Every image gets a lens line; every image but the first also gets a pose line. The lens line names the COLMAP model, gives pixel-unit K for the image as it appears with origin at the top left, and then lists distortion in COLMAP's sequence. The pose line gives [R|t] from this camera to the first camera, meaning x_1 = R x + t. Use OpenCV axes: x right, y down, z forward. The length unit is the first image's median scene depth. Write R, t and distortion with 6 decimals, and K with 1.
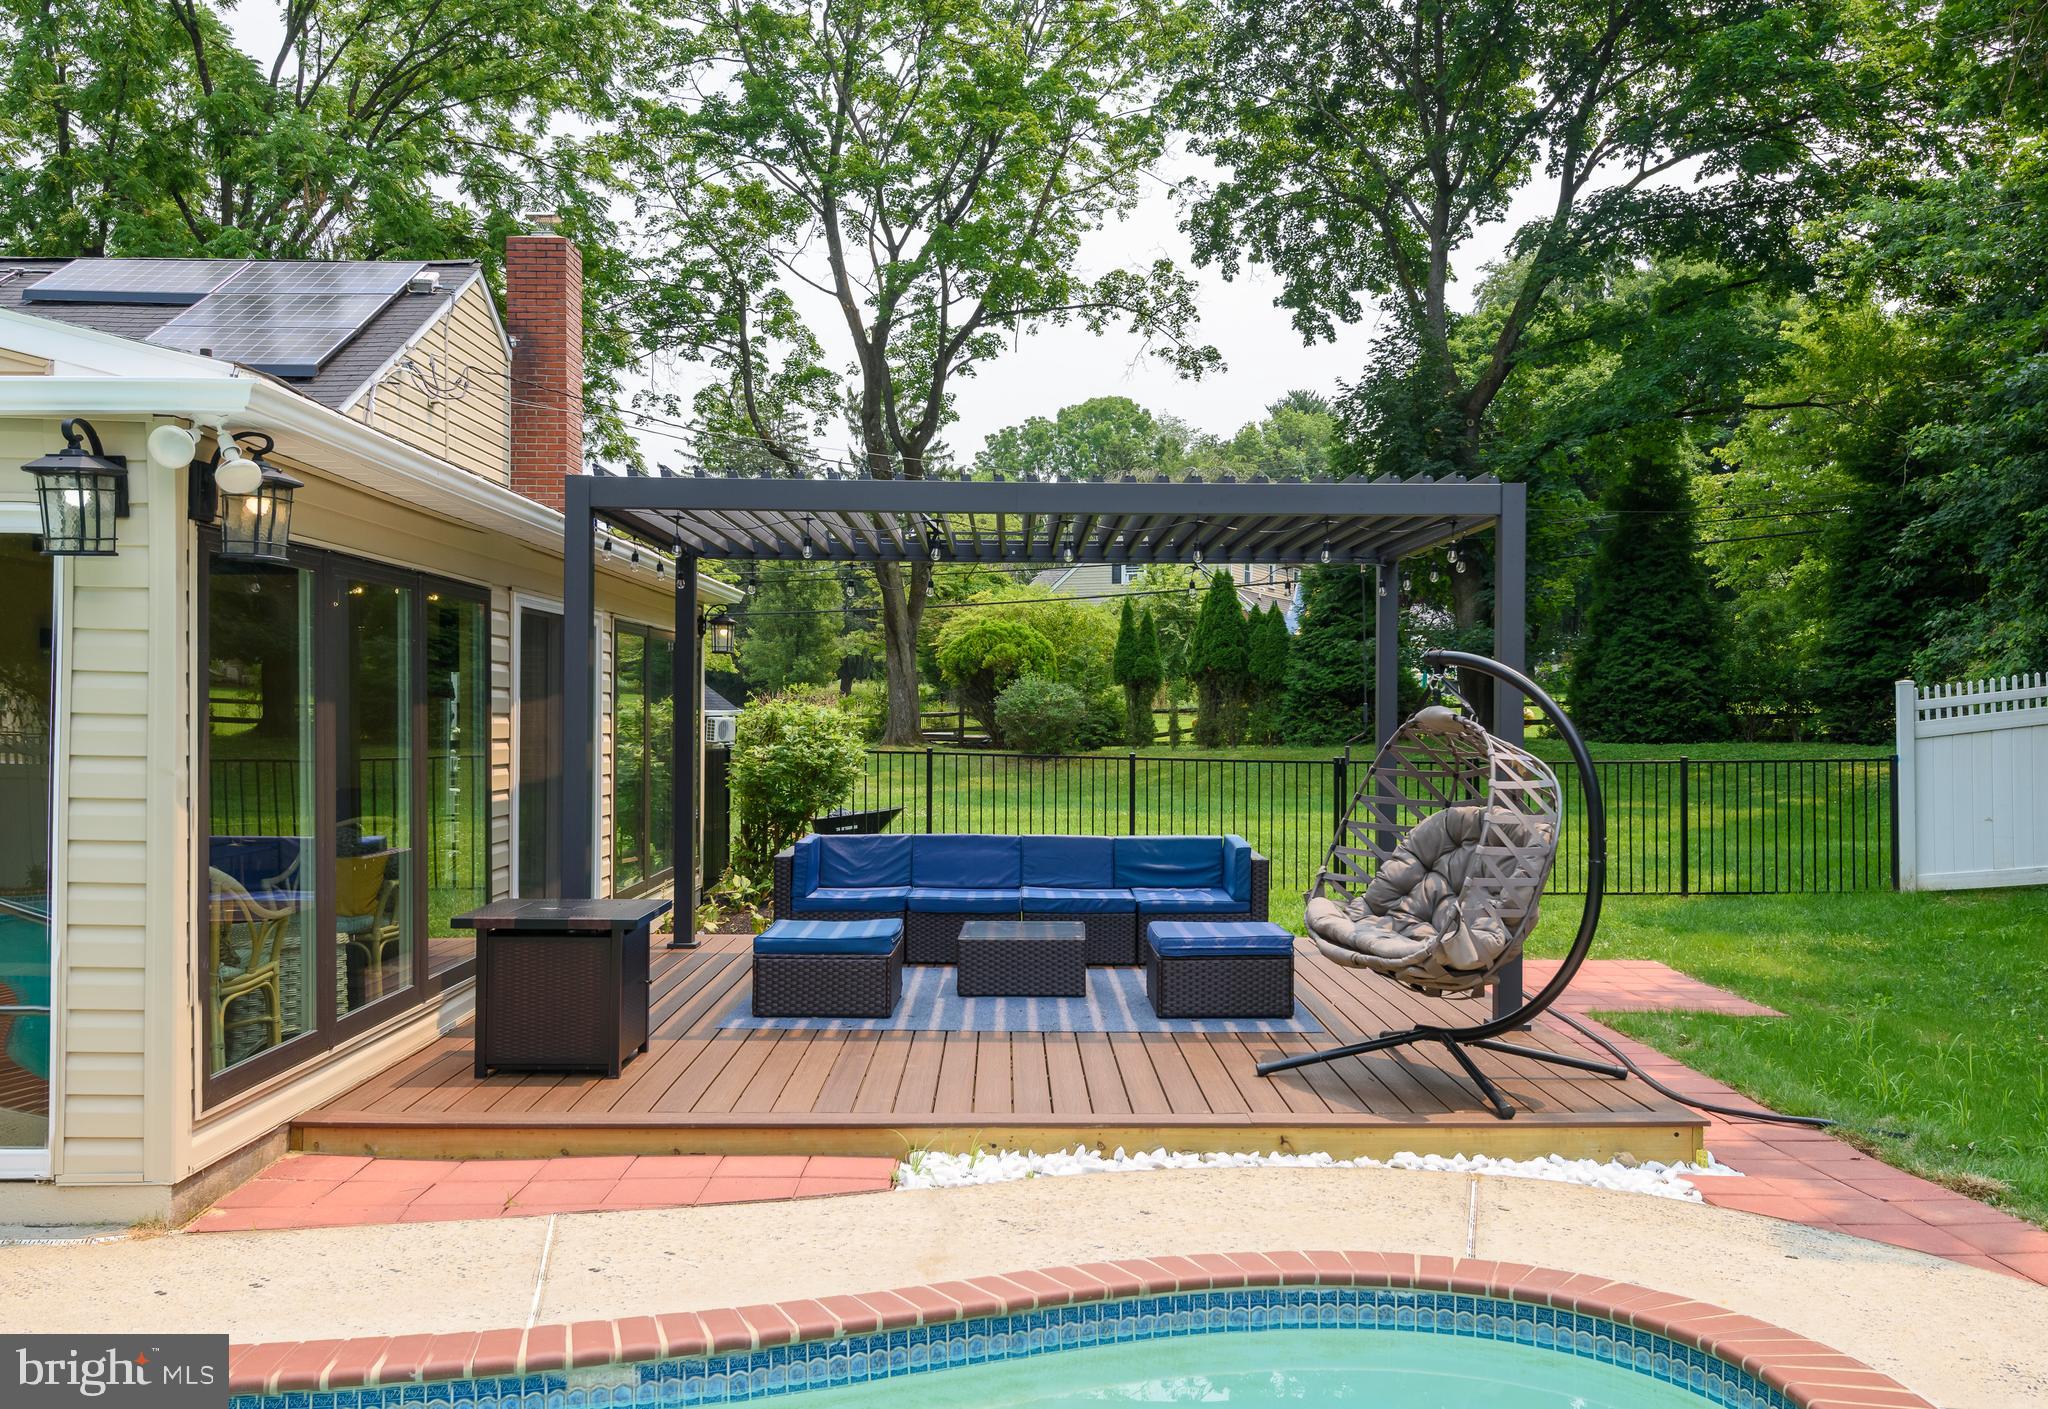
lens RADIAL K [[1698.6, 0, 1024.0], [0, 1698.6, 704.5], [0, 0, 1]] dist [0.059508, 0.001369]
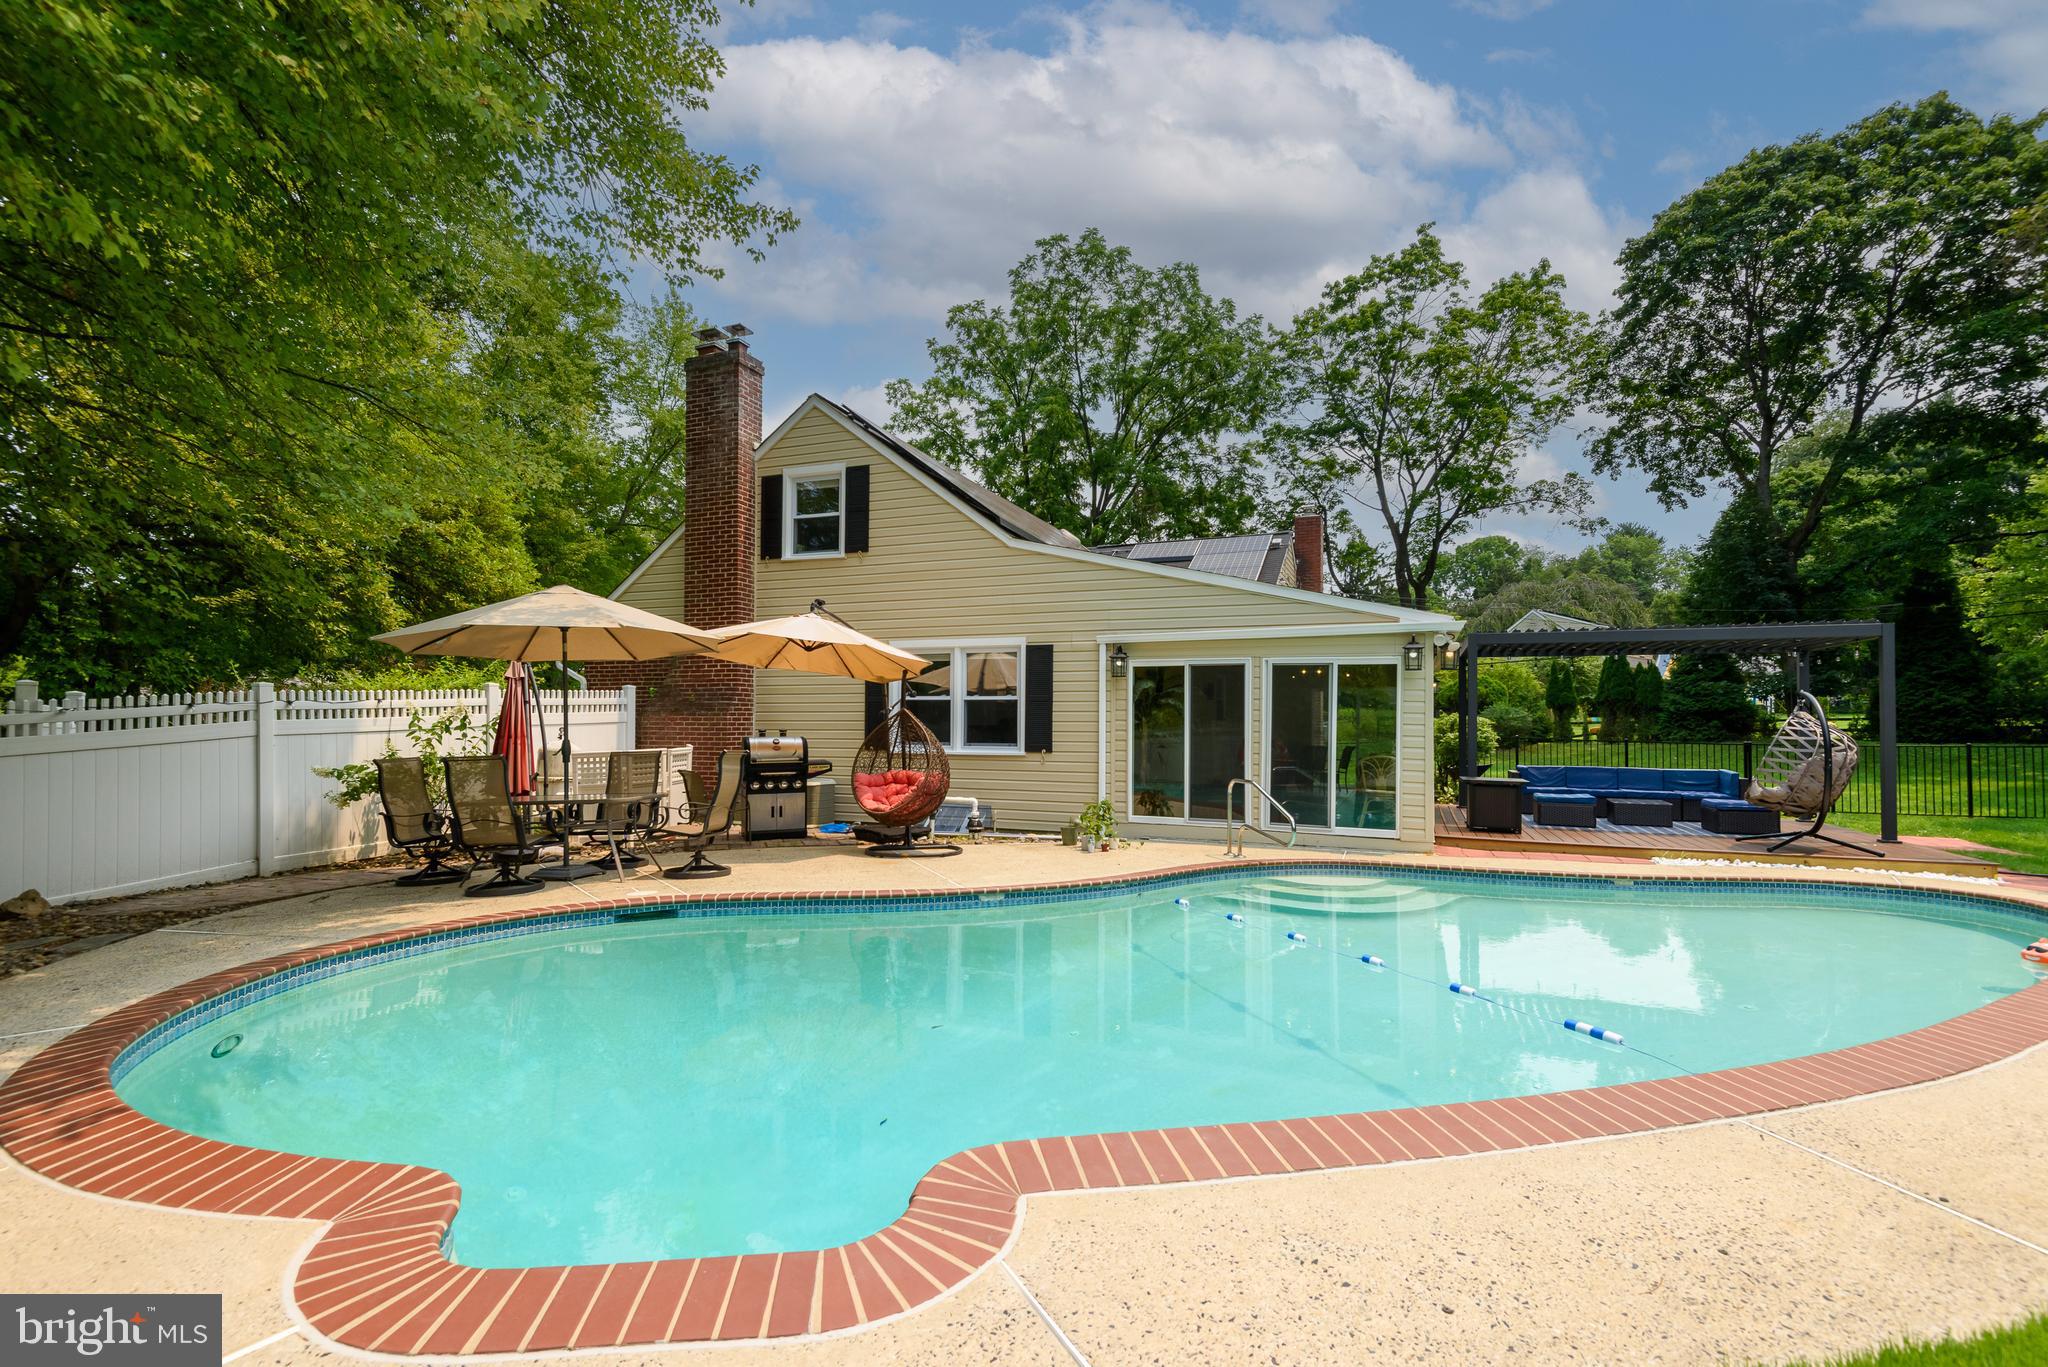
lens RADIAL K [[943.8, 0, 1016.4], [0, 943.8, 709.4], [0, 0, 1]] dist [0.000954, -0.000438]
pose [[0.916818, -0.008759, -0.399209, -0.062312], [0.002495, 0.999866, -0.016206, 0.003360], [0.399297, 0.013862, 0.916717, -0.145454]]
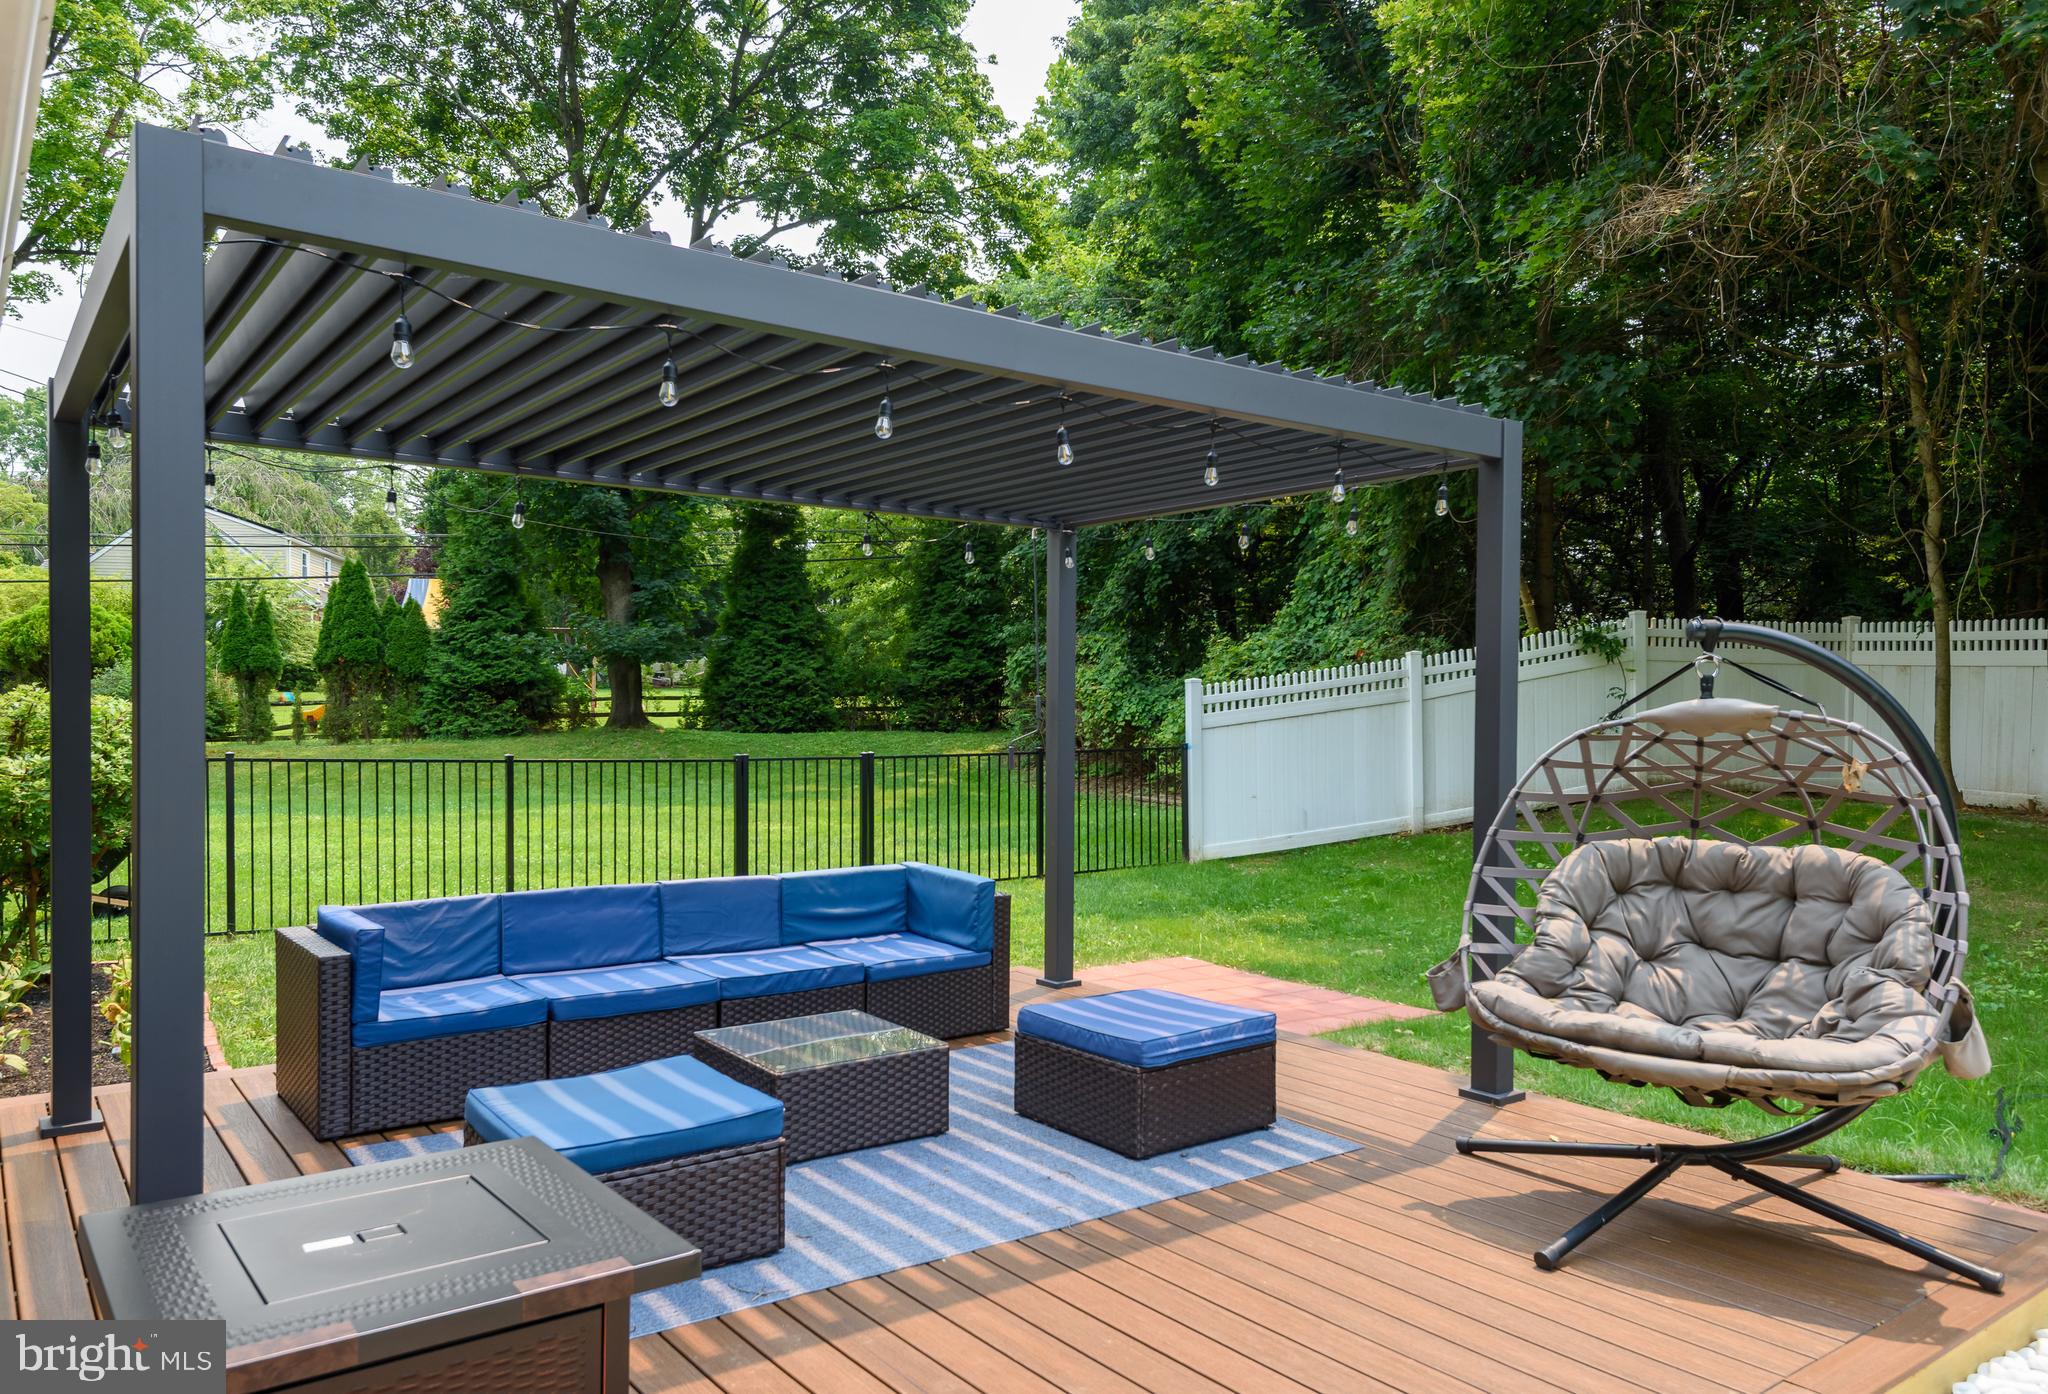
lens RADIAL K [[1417.4, 0, 1018.9], [0, 1417.4, 765.7], [0, 0, 1]] dist [-0.002006, -0.000816]
pose [[0.805100, -0.023410, 0.592677, -0.056180], [-0.004707, 0.998937, 0.045851, 0.000287], [-0.593121, -0.039704, 0.804134, 0.113509]]
